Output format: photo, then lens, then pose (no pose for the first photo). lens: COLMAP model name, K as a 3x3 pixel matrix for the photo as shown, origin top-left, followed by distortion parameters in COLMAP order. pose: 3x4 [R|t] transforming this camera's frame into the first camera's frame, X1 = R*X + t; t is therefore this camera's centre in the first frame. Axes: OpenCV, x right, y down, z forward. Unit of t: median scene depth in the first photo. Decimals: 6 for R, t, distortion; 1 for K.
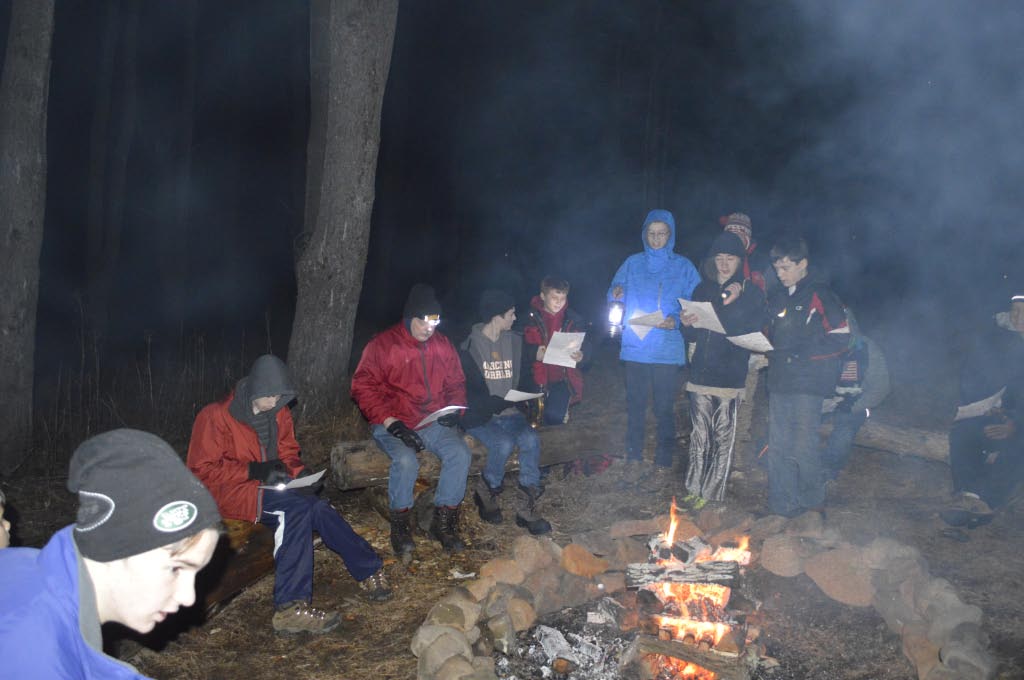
lens RADIAL K [[822.6, 0, 511.9], [0, 822.6, 342.6], [0, 0, 1]] dist [-0.047606, 0.005230]
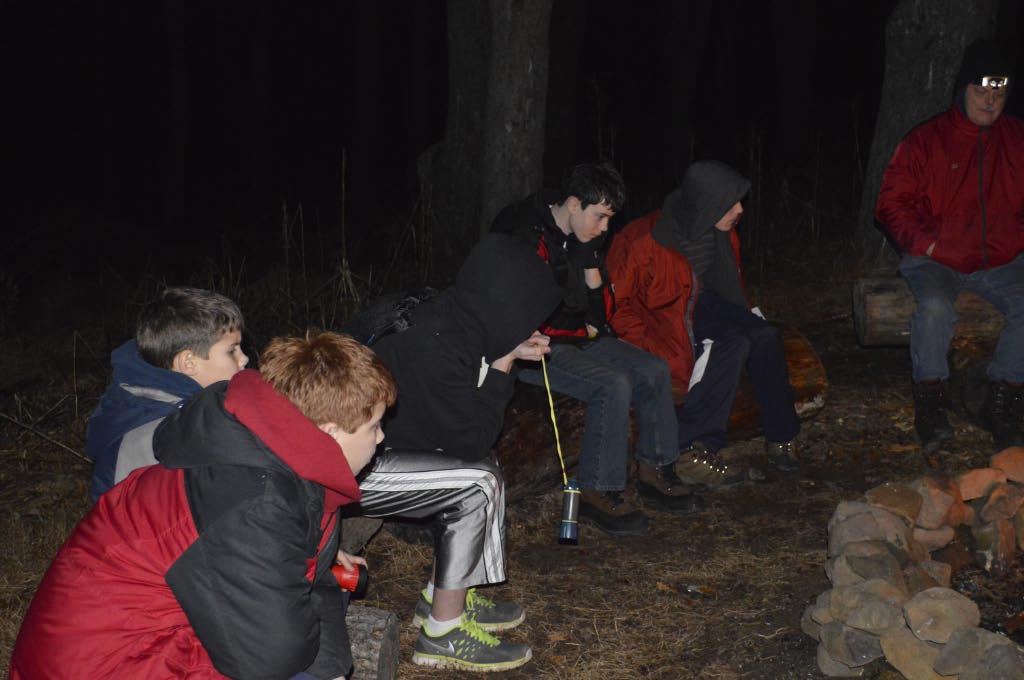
lens RADIAL K [[1294.0, 0, 514.0], [0, 1294.0, 337.8], [0, 0, 1]] dist [-0.085056, 0.000000]
pose [[0.812686, 0.086331, -0.576272, 0.186130], [-0.007873, 0.990500, 0.137284, 0.023751], [0.582649, -0.107032, 0.805645, -0.065321]]
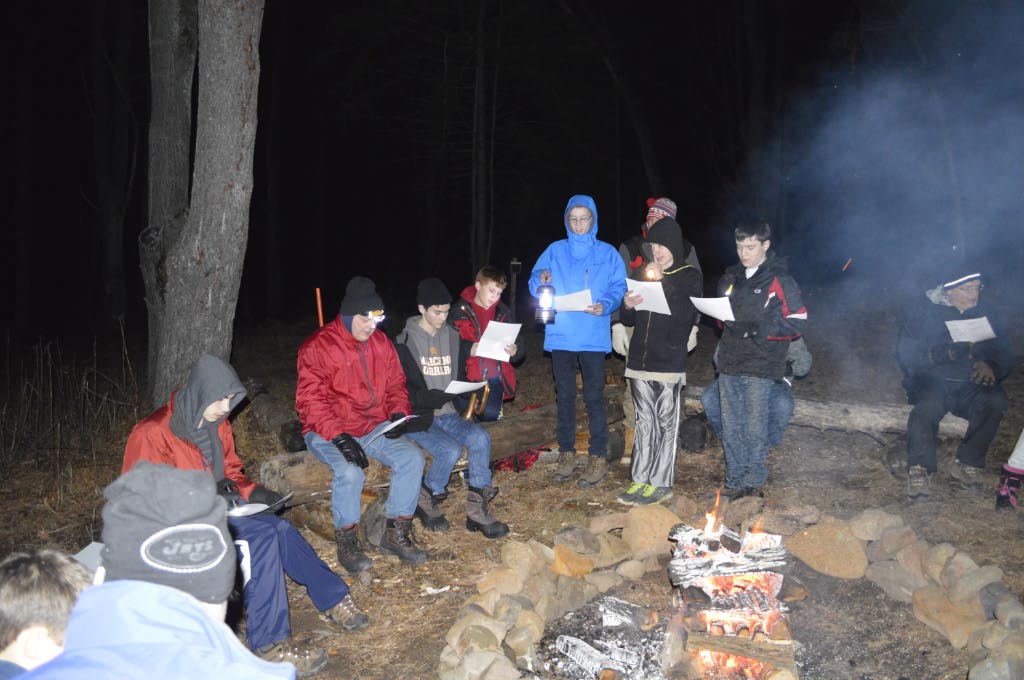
lens RADIAL K [[822.6, 0, 504.5], [0, 822.6, 337.6], [0, 0, 1]] dist [-0.047606, 0.005230]
pose [[0.973214, -0.041564, 0.226111, -0.160682], [0.041675, 0.999122, 0.004284, -0.000027], [-0.226091, 0.005254, 0.974092, 0.075976]]
